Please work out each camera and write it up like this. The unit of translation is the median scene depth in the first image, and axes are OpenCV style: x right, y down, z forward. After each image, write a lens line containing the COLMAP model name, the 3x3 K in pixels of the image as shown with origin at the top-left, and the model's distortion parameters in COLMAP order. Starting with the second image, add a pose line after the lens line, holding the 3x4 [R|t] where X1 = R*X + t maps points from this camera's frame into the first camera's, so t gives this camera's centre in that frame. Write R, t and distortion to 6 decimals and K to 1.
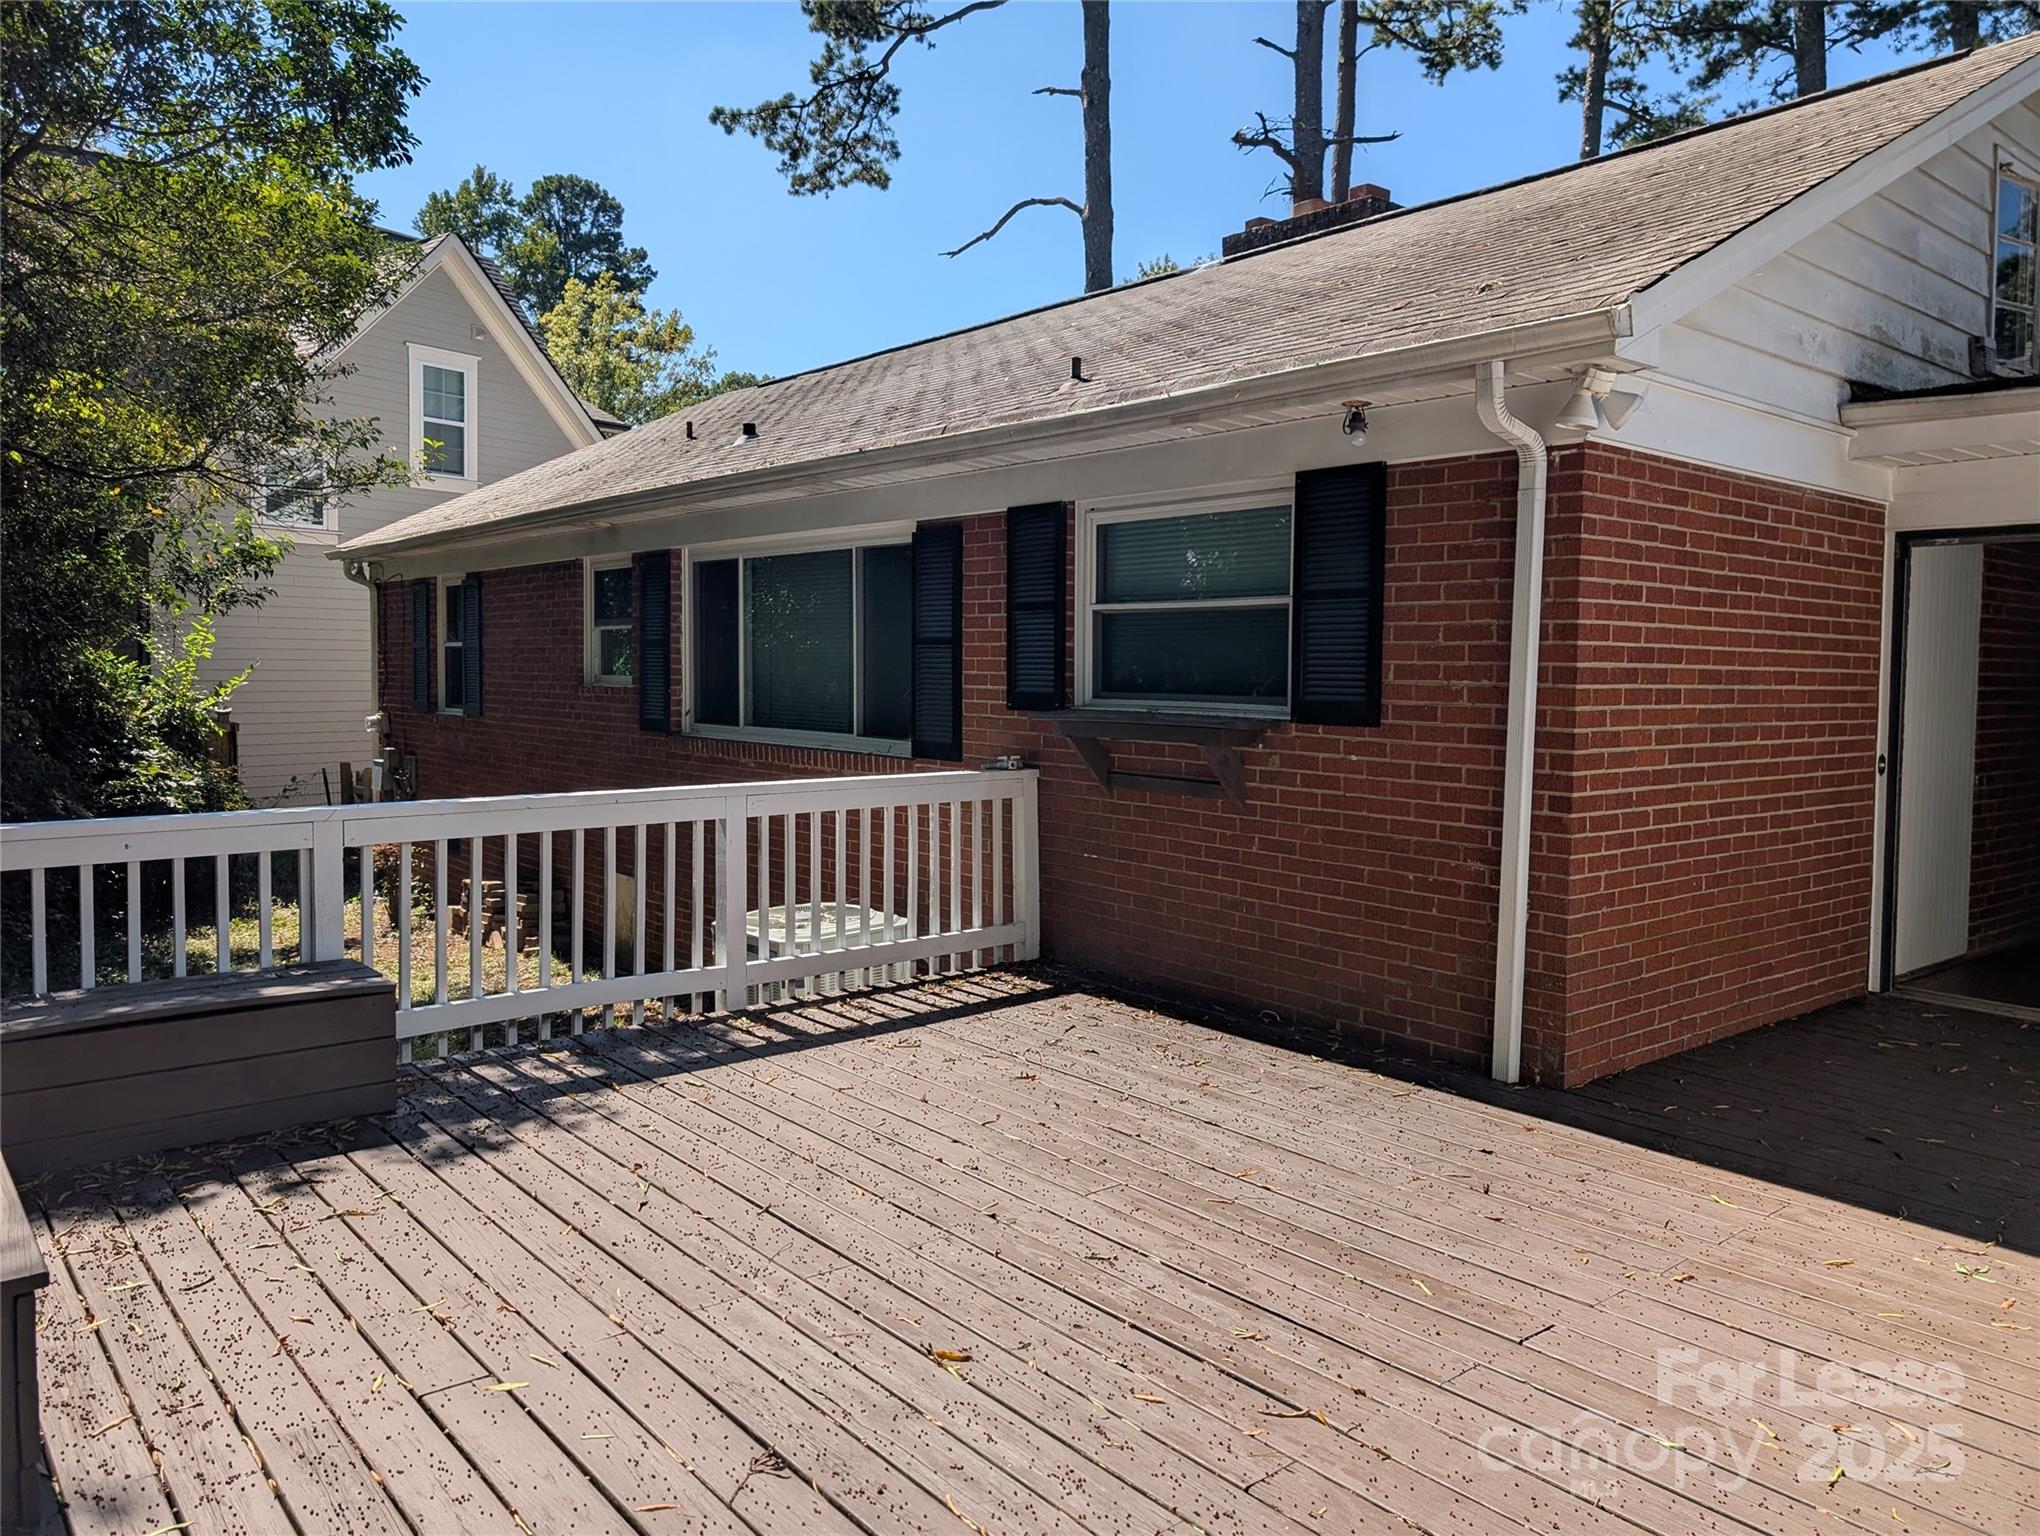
lens RADIAL K [[1485.7, 0, 1038.0], [0, 1485.7, 723.3], [0, 0, 1]] dist [0.002180, -0.005308]
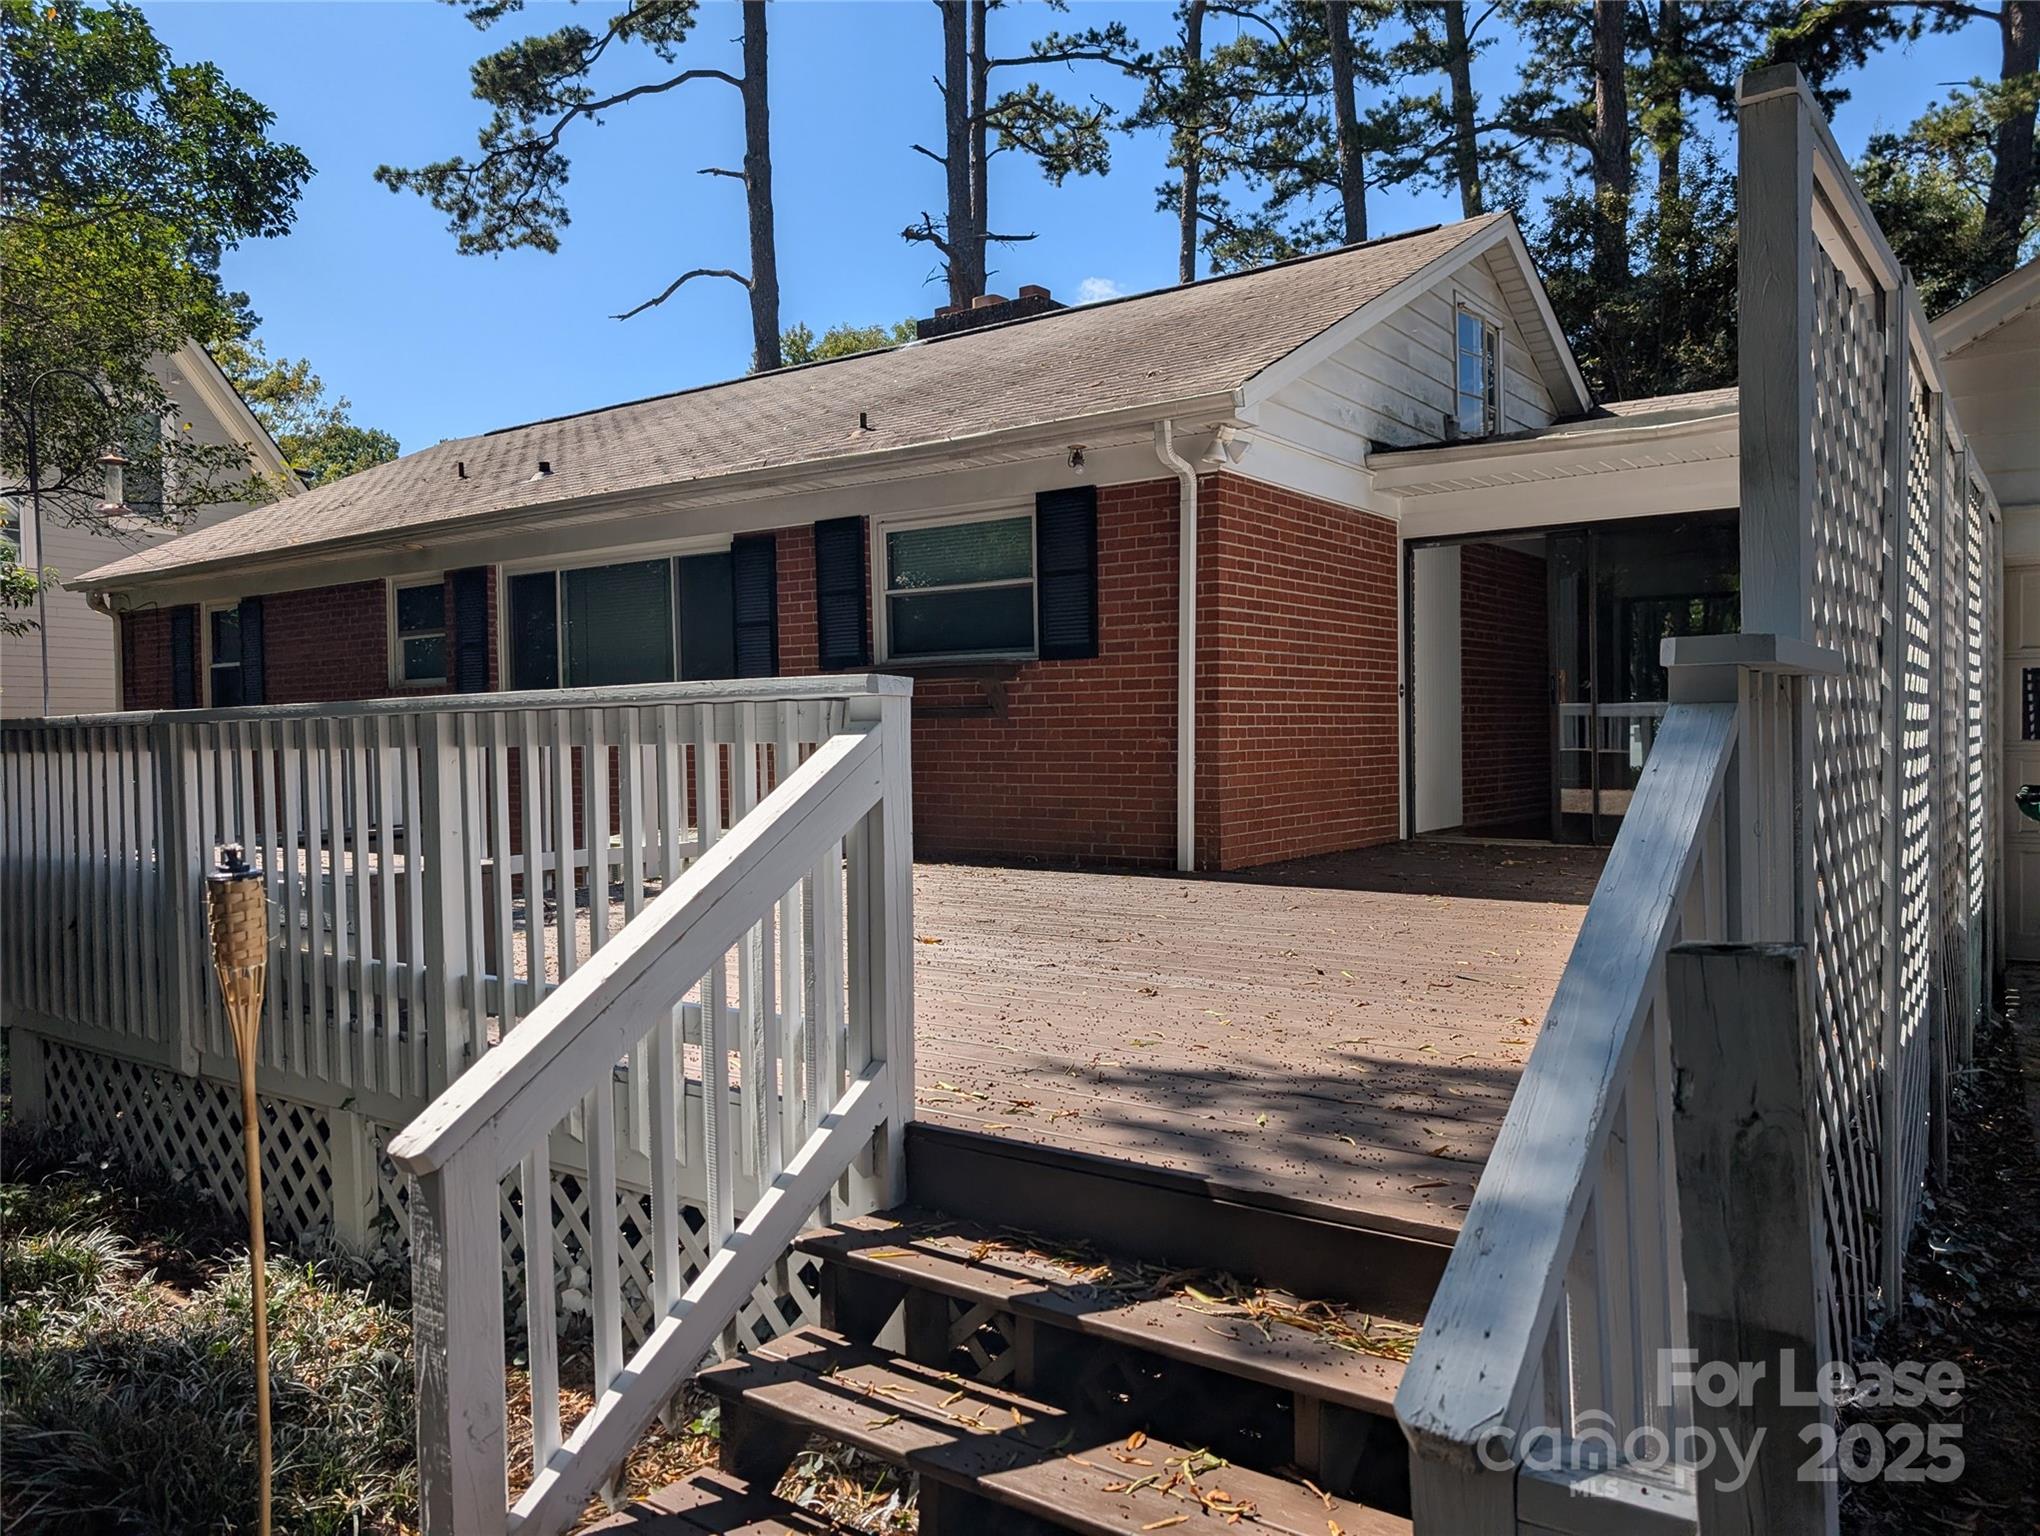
lens RADIAL K [[1462.1, 0, 1037.6], [0, 1462.1, 757.0], [0, 0, 1]] dist [0.009909, -0.006757]
pose [[0.969000, -0.032201, 0.244953, -0.053118], [0.036337, 0.999263, -0.012382, 0.031862], [-0.244374, 0.020899, 0.969456, -0.116991]]
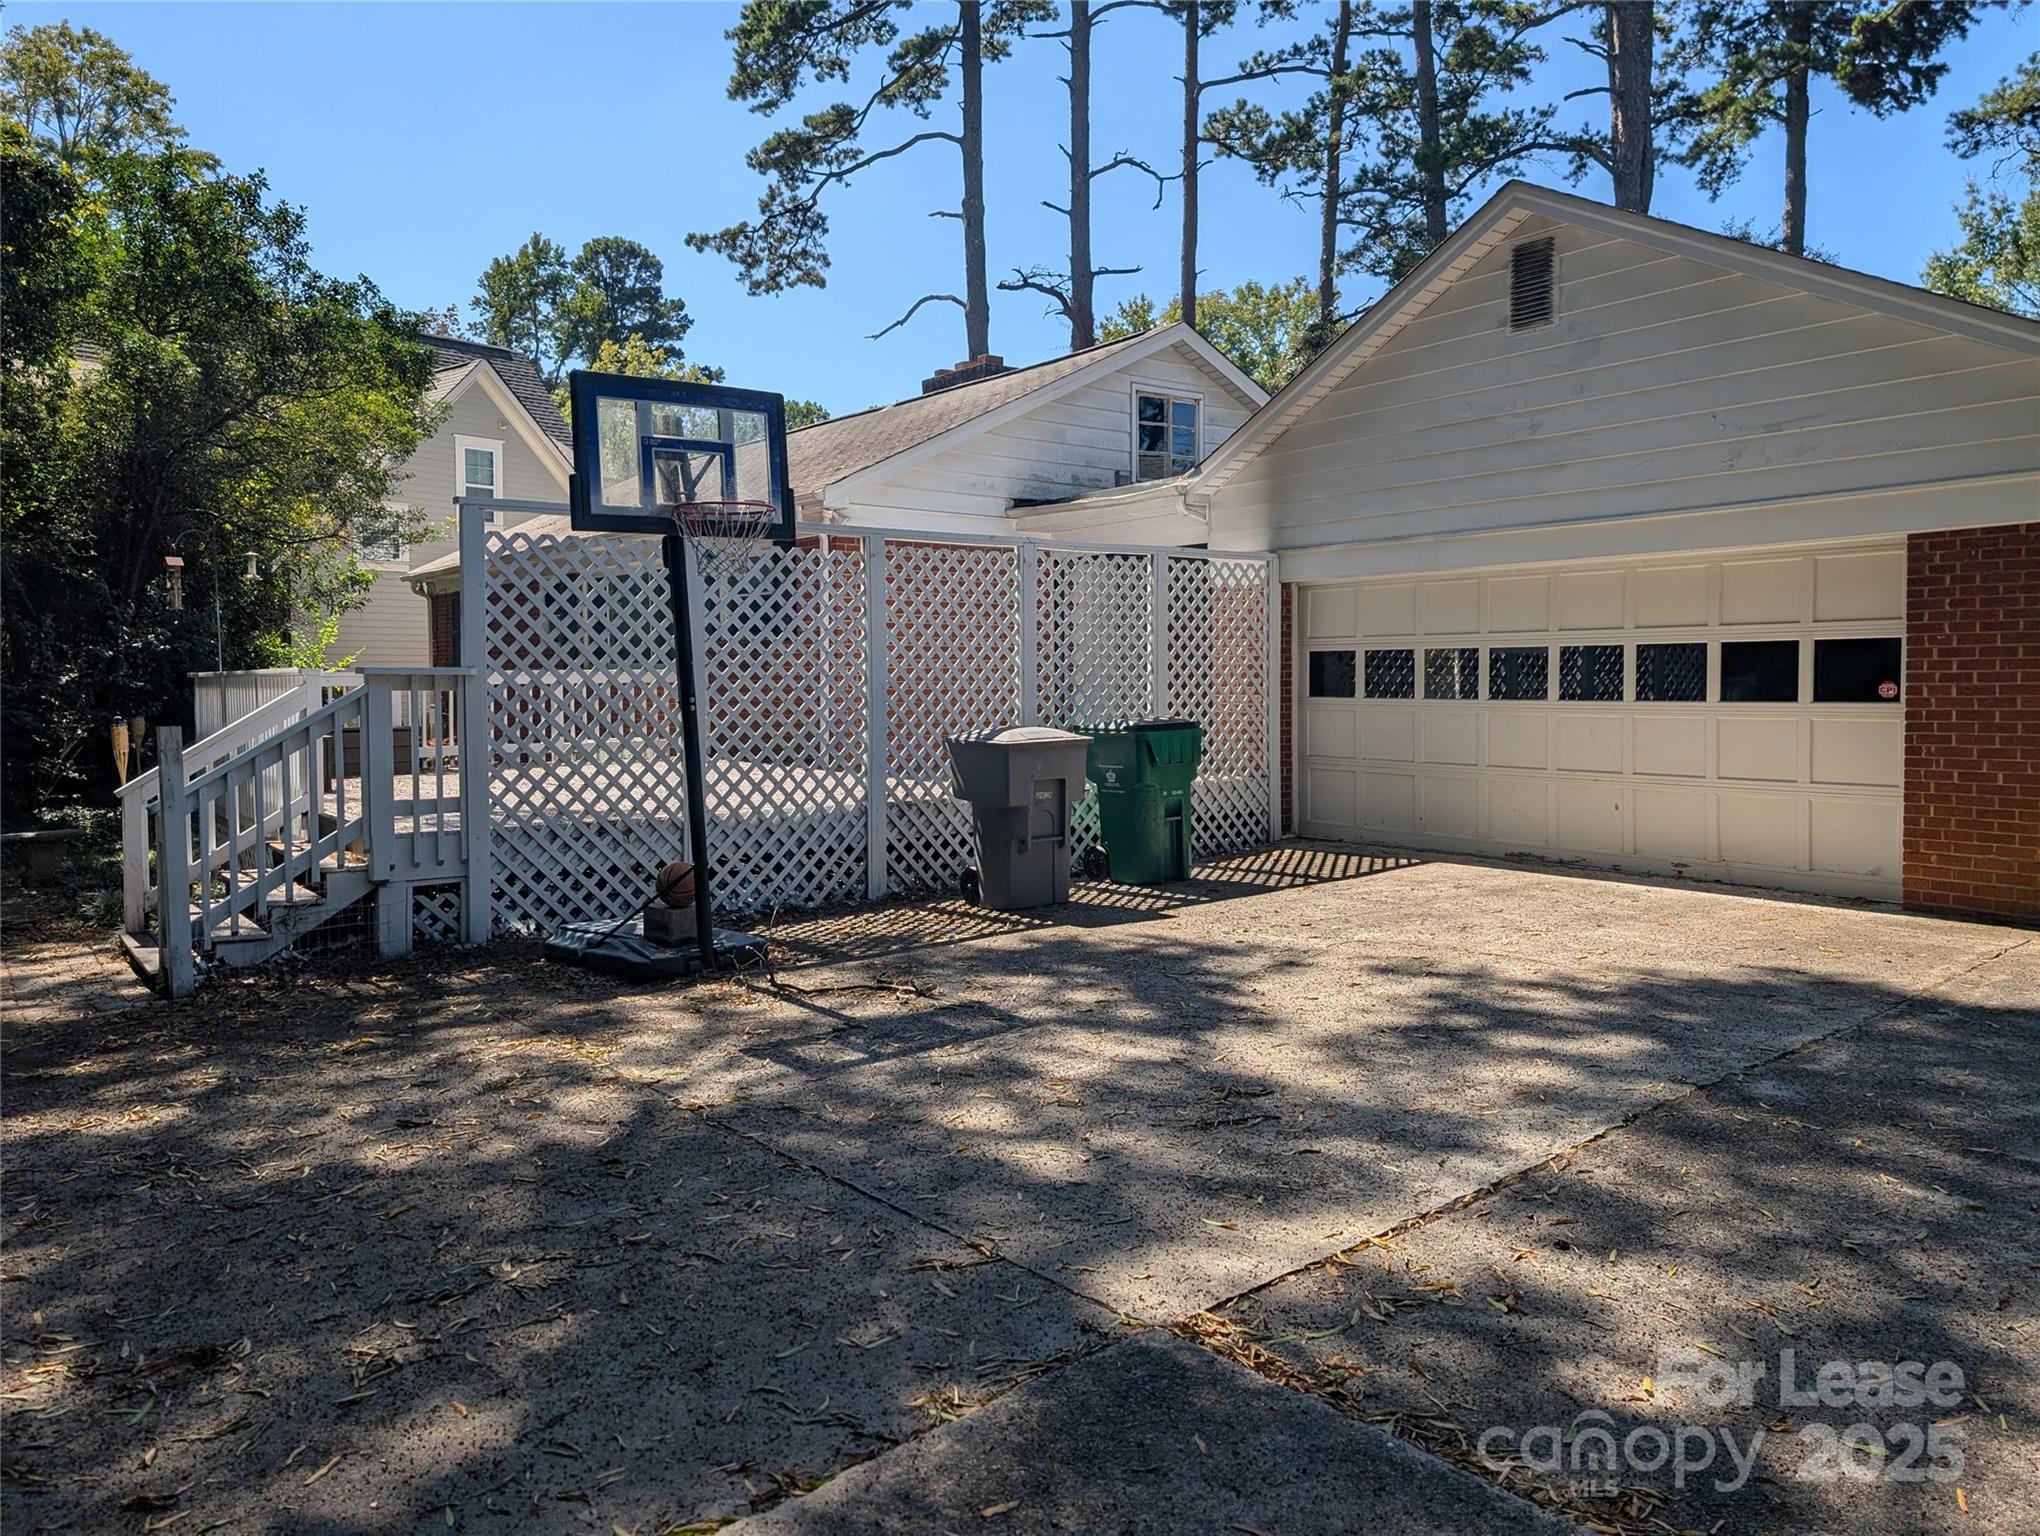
lens RADIAL K [[1457.8, 0, 1024.0], [0, 1457.8, 720.8], [0, 0, 1]] dist [0.005847, 0.003724]
pose [[0.998667, -0.011905, -0.050234, 0.193190], [0.011664, 0.999919, -0.005088, 0.040126], [0.050291, 0.004495, 0.998725, -0.385115]]
